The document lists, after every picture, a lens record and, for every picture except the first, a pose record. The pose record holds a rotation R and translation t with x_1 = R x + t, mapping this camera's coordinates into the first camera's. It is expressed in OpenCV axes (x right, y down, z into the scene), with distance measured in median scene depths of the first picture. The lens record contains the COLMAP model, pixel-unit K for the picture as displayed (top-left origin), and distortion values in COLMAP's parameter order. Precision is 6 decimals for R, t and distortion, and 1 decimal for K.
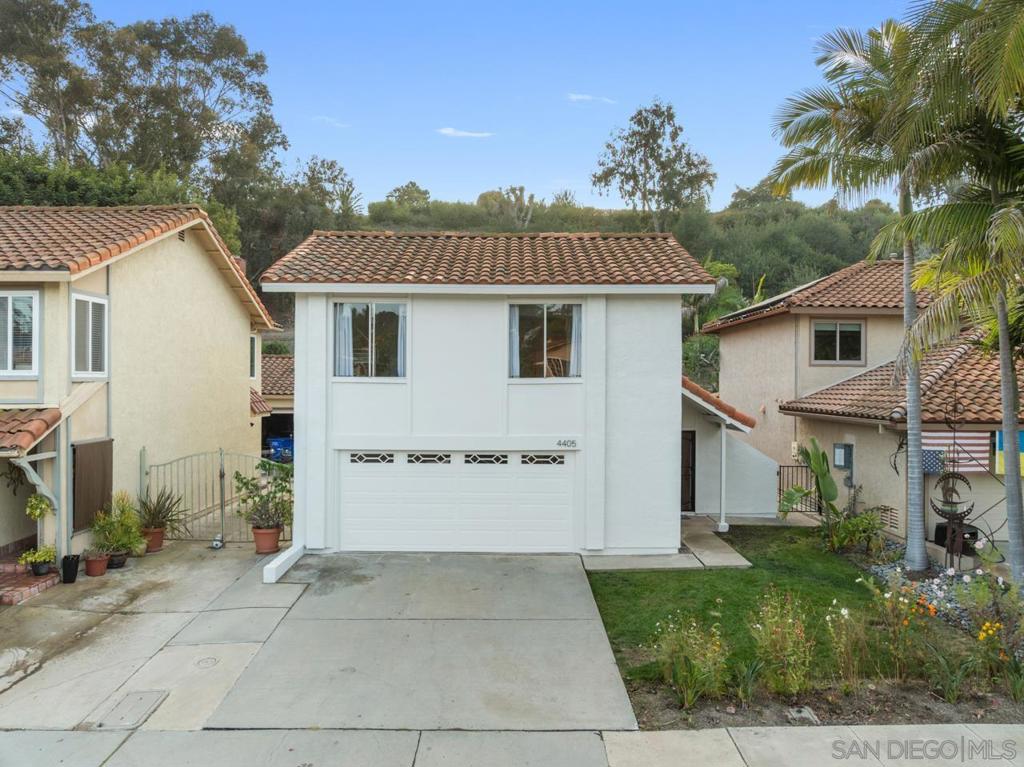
lens RADIAL K [[719.6, 0, 514.6], [0, 719.6, 385.0], [0, 0, 1]] dist [-0.034426, 0.003502]
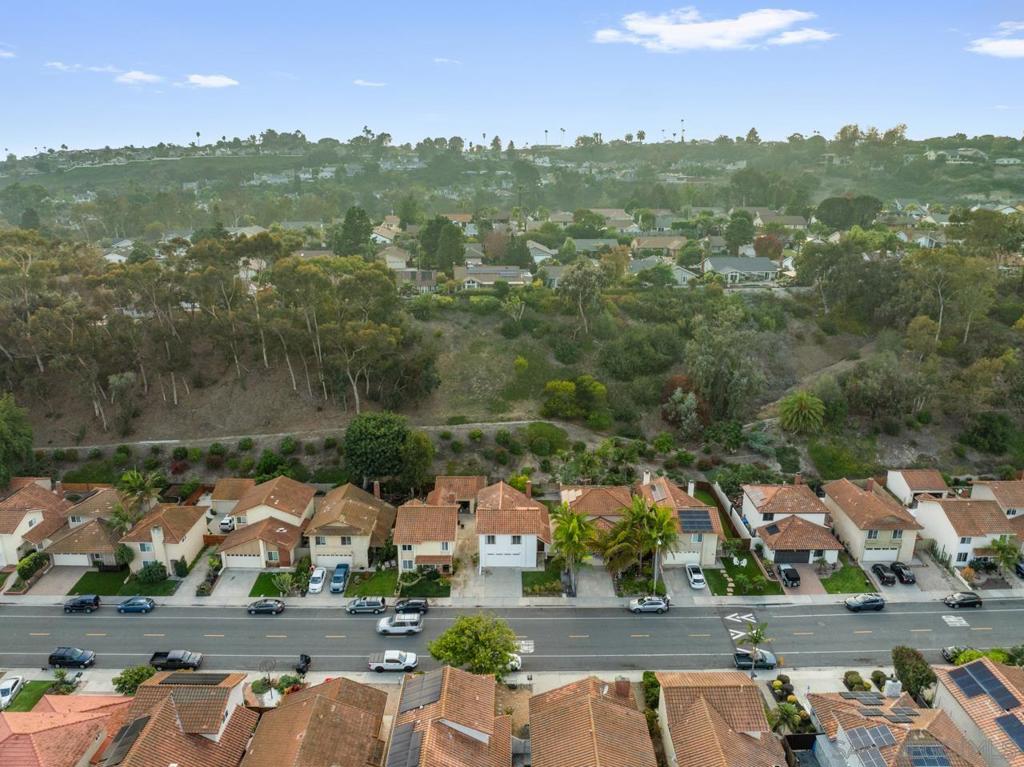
lens RADIAL K [[715.6, 0, 512.0], [0, 715.6, 383.5], [0, 0, 1]] dist [-0.044984, 0.005440]
pose [[0.999966, 0.001366, -0.008177, 0.053432], [0.001170, 0.953209, 0.302310, -3.479983], [0.008207, -0.302309, 0.953175, -4.944643]]
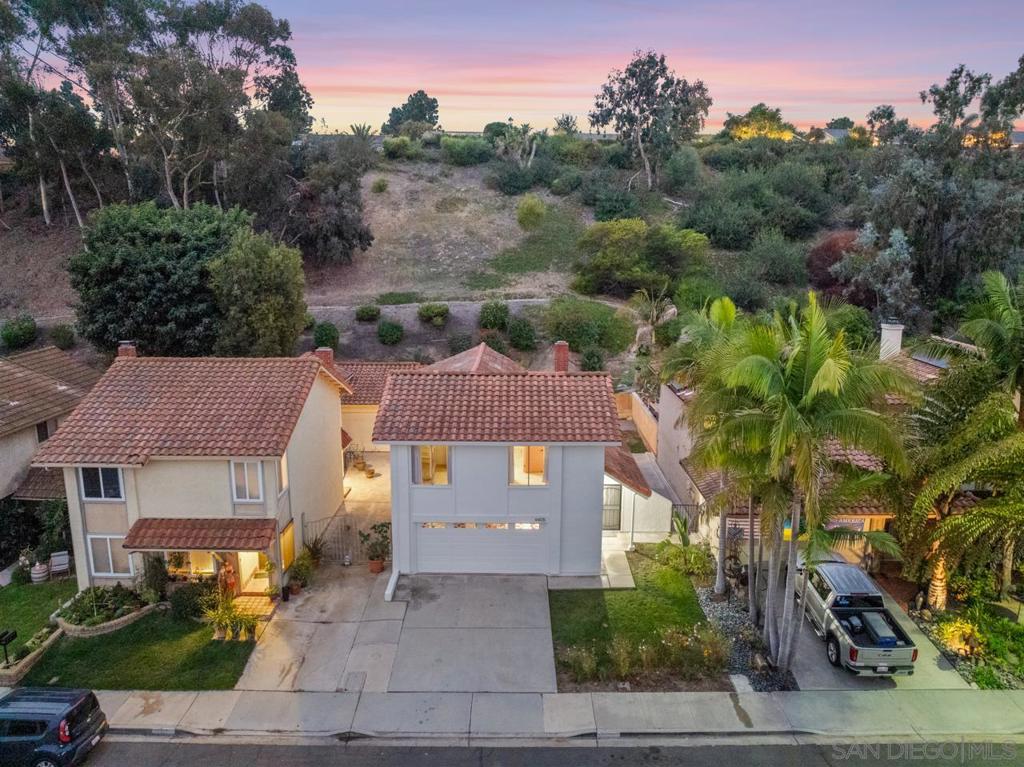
lens RADIAL K [[715.6, 0, 512.0], [0, 715.6, 383.5], [0, 0, 1]] dist [-0.044984, 0.005440]
pose [[0.999918, 0.002172, -0.012645, 0.023004], [0.000394, 0.979906, 0.199459, -0.615836], [0.012824, -0.199447, 0.979825, -0.707827]]
